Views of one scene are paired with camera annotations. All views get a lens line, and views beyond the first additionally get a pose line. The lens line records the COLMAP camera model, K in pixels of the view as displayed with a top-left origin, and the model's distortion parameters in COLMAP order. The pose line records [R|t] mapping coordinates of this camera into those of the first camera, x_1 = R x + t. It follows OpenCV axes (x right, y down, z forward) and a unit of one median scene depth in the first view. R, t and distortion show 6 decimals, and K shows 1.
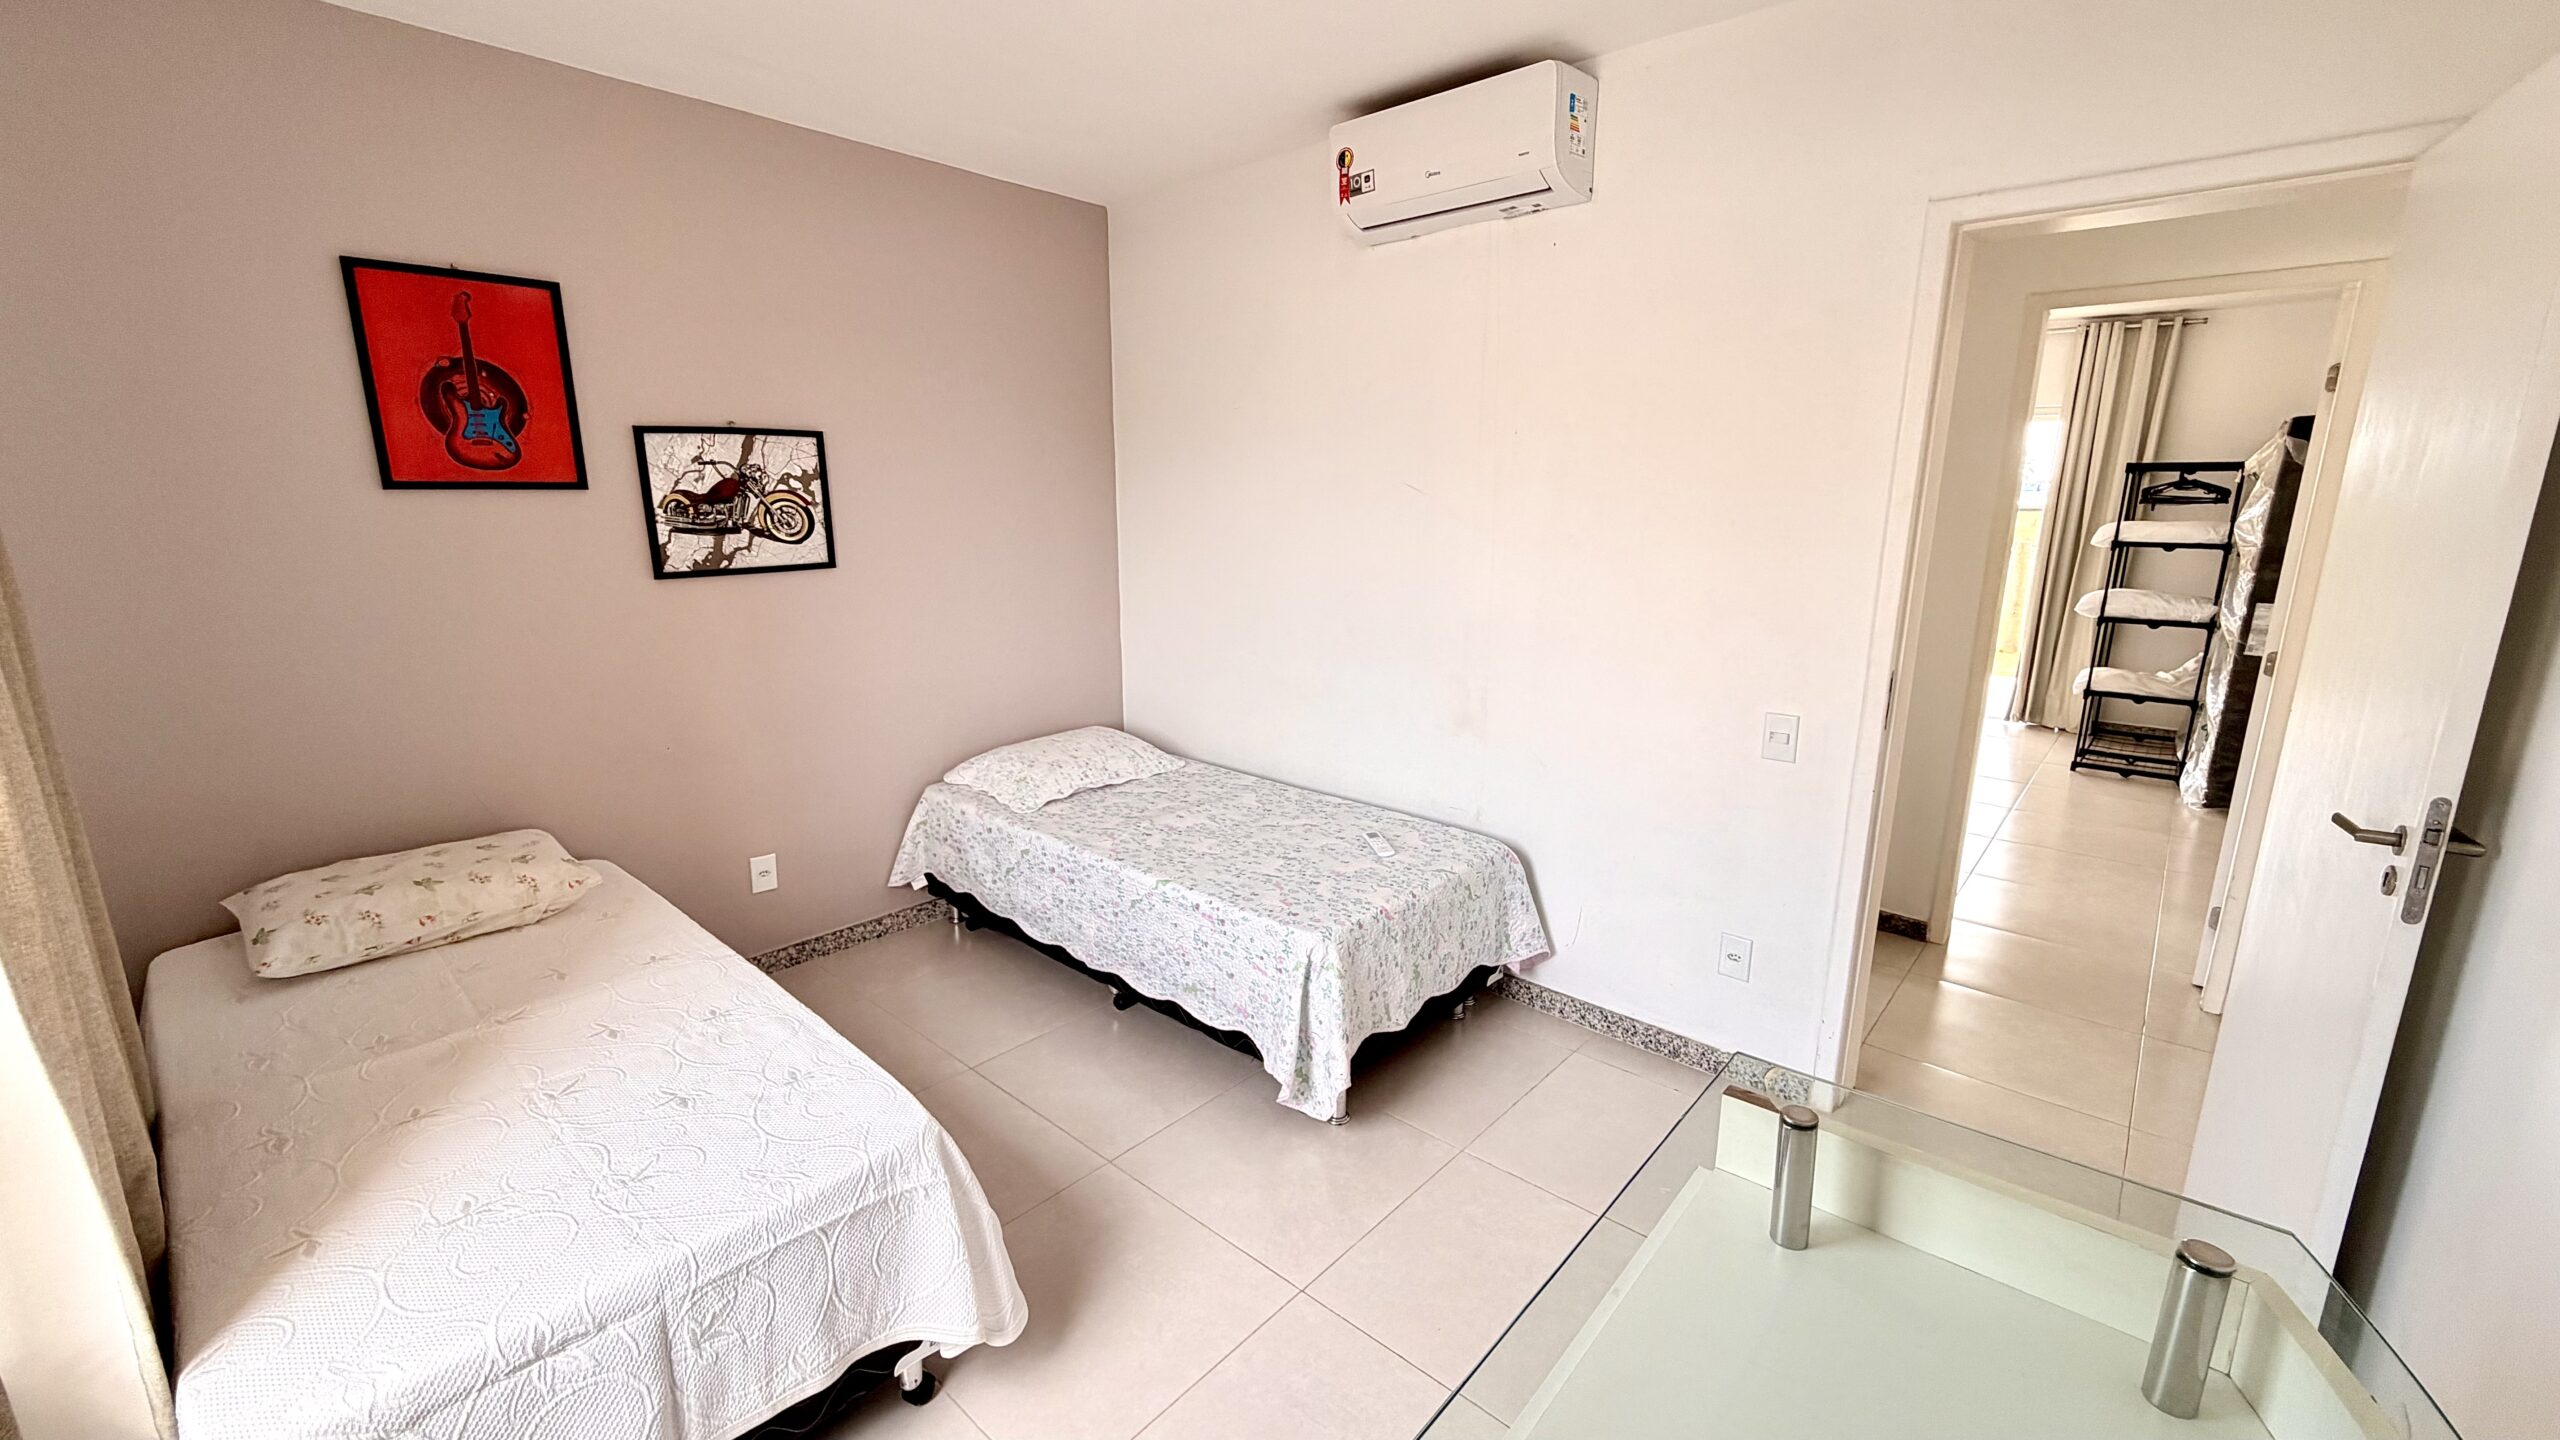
lens RADIAL K [[1022.4, 0, 1276.0], [0, 1022.4, 718.4], [0, 0, 1]] dist [0.001876, -0.000473]
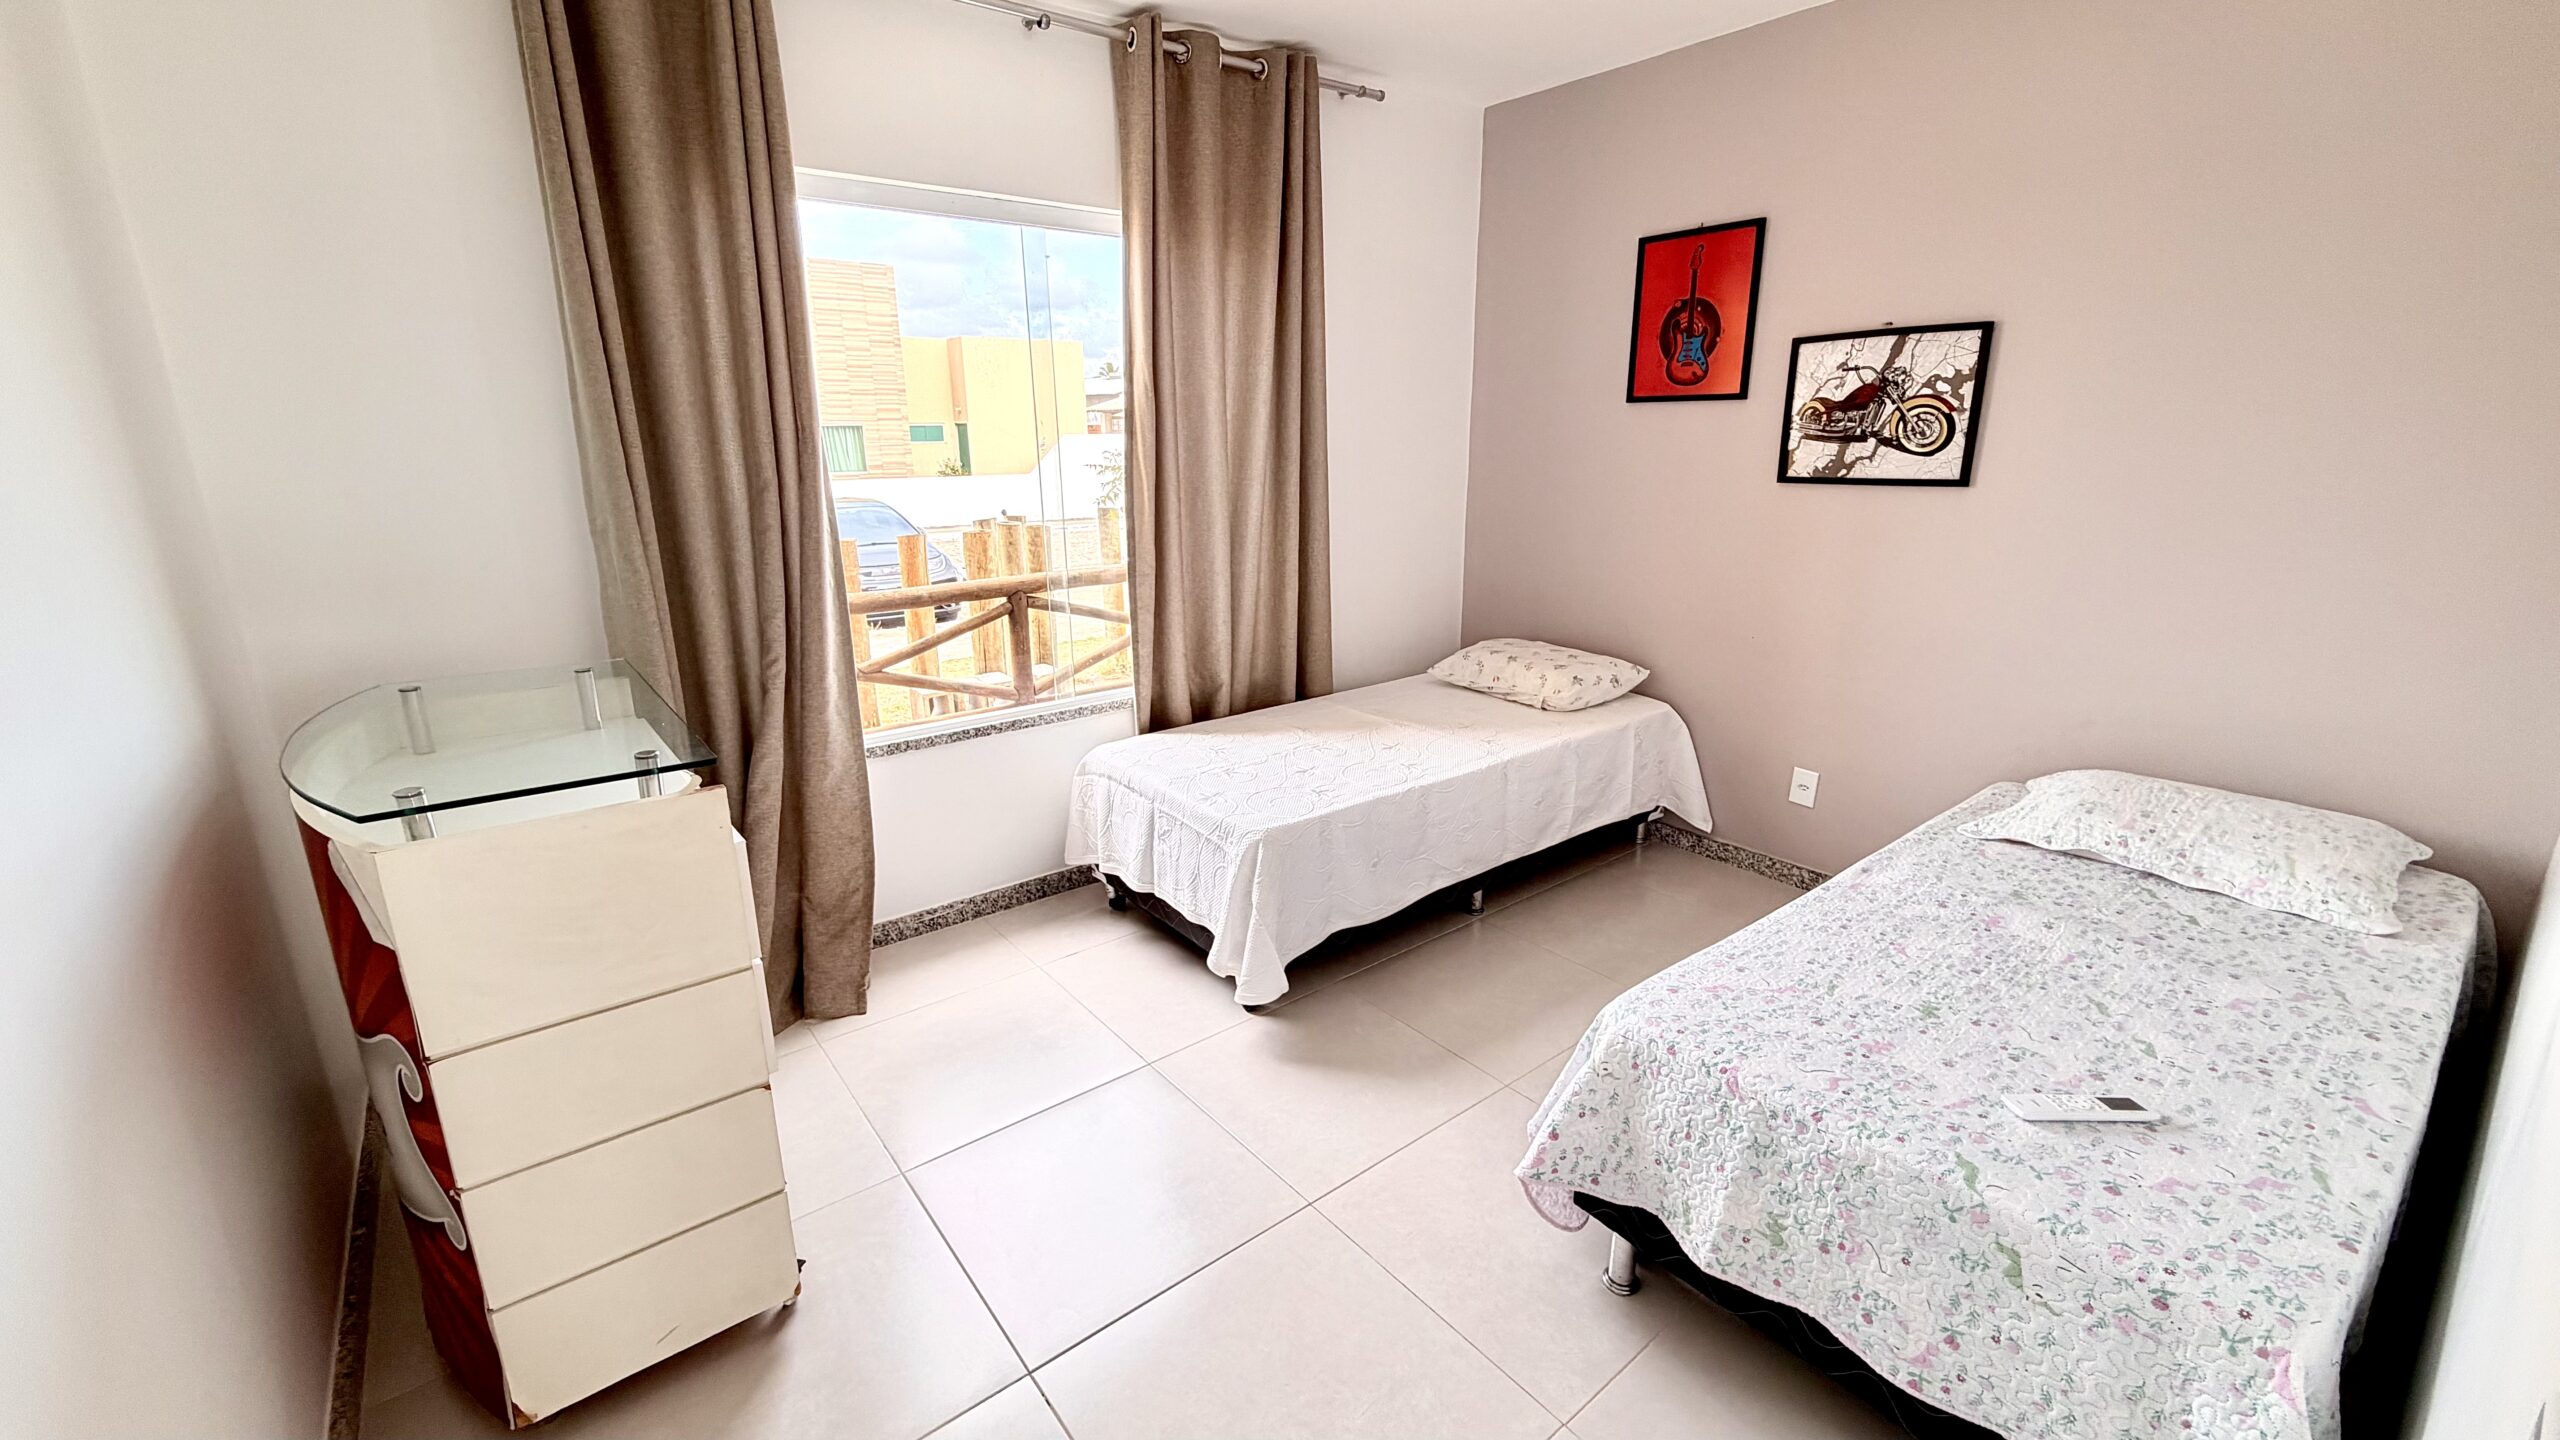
lens RADIAL K [[1022.4, 0, 1276.0], [0, 1022.4, 718.4], [0, 0, 1]] dist [0.001876, -0.000473]
pose [[-0.164839, 0.267300, -0.949410, 0.565964], [-0.208887, 0.931282, 0.298463, -0.111826], [0.963947, 0.247517, -0.097677, 0.633732]]
